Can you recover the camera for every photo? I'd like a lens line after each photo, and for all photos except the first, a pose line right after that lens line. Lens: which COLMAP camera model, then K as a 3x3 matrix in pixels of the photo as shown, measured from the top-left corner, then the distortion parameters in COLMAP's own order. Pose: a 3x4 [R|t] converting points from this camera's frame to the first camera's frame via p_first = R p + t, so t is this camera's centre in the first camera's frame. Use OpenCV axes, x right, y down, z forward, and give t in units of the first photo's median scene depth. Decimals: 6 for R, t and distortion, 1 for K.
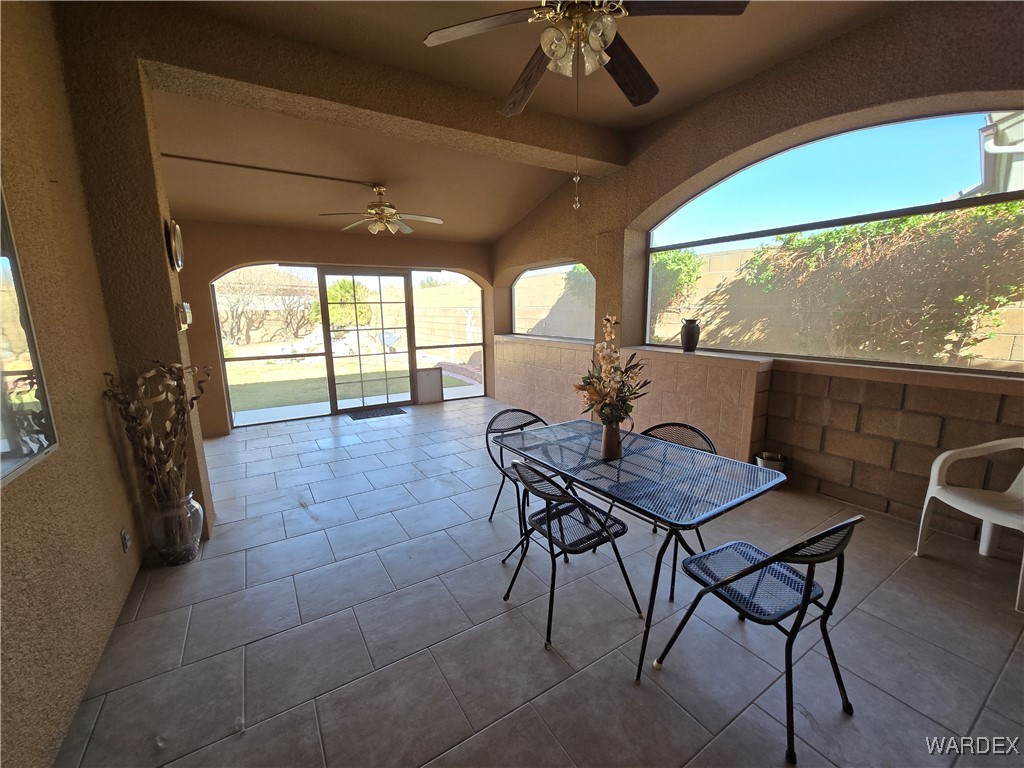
lens RADIAL K [[418.1, 0, 510.0], [0, 418.1, 383.1], [0, 0, 1]] dist [-0.000364, 0.000410]
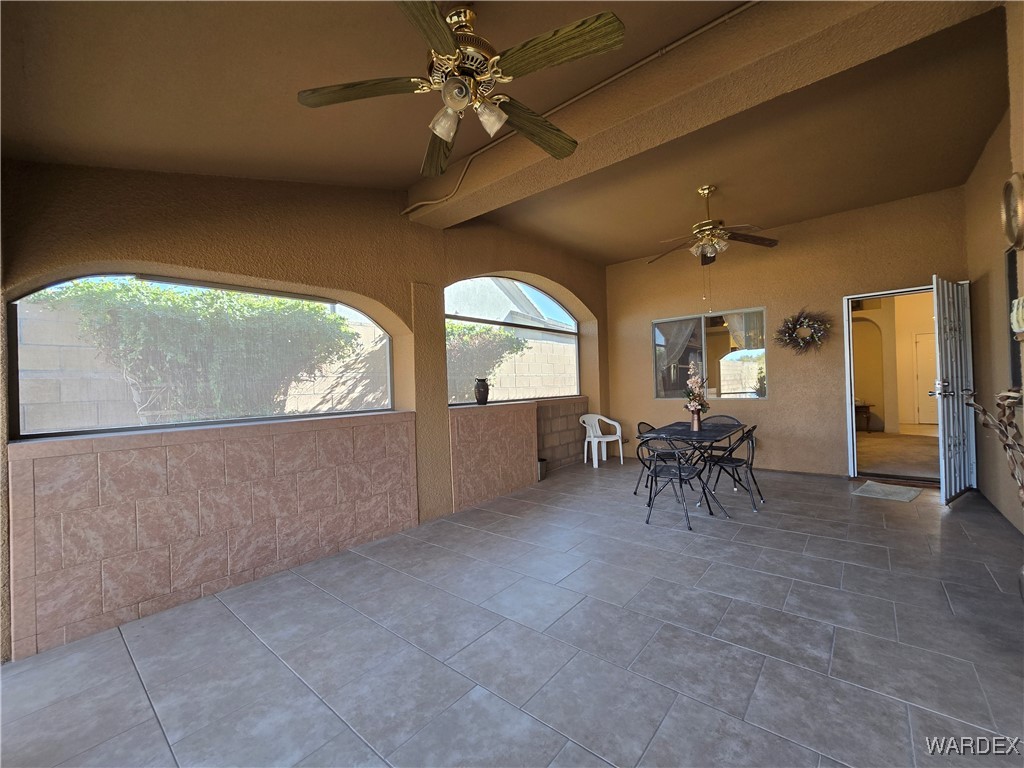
lens RADIAL K [[418.1, 0, 506.8], [0, 418.1, 381.3], [0, 0, 1]] dist [-0.000364, 0.000410]
pose [[-0.302930, 0.031842, 0.952481, -0.524142], [0.204314, 0.978373, 0.032273, -0.116391], [-0.930854, 0.204381, -0.302884, 0.898119]]
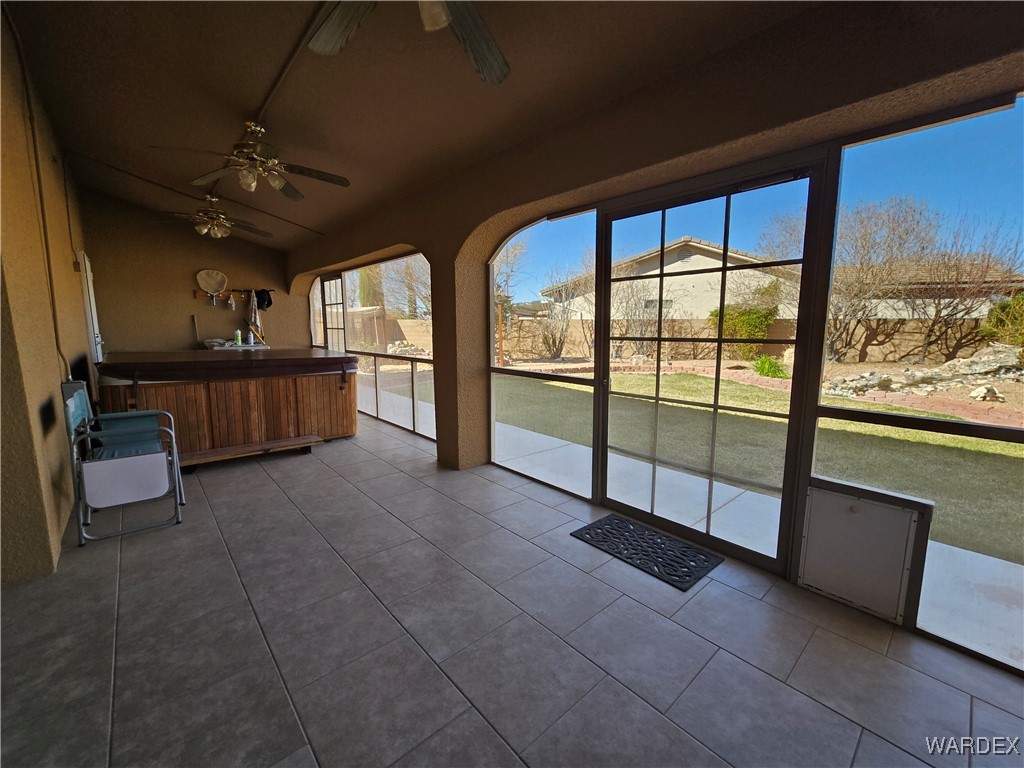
lens RADIAL K [[418.1, 0, 512.9], [0, 418.1, 383.1], [0, 0, 1]] dist [-0.000364, 0.000410]
pose [[0.179839, 0.148393, -0.972439, 0.031904], [-0.177446, 0.977233, 0.116309, -0.115912], [0.967559, 0.151639, 0.202076, 0.834574]]
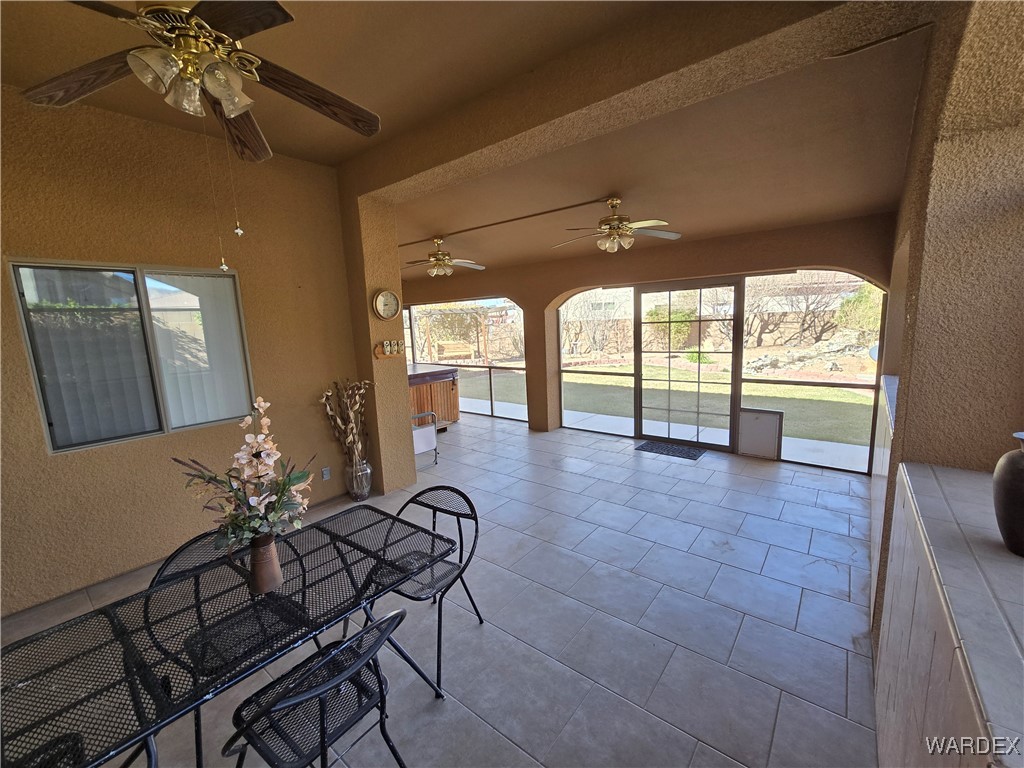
lens RADIAL K [[418.1, 0, 513.8], [0, 418.1, 386.1], [0, 0, 1]] dist [-0.000364, 0.000410]
pose [[0.342793, 0.145274, -0.928110, 0.381505], [-0.129560, 0.985840, 0.106458, -0.115751], [0.930434, 0.083753, 0.356761, 0.410995]]
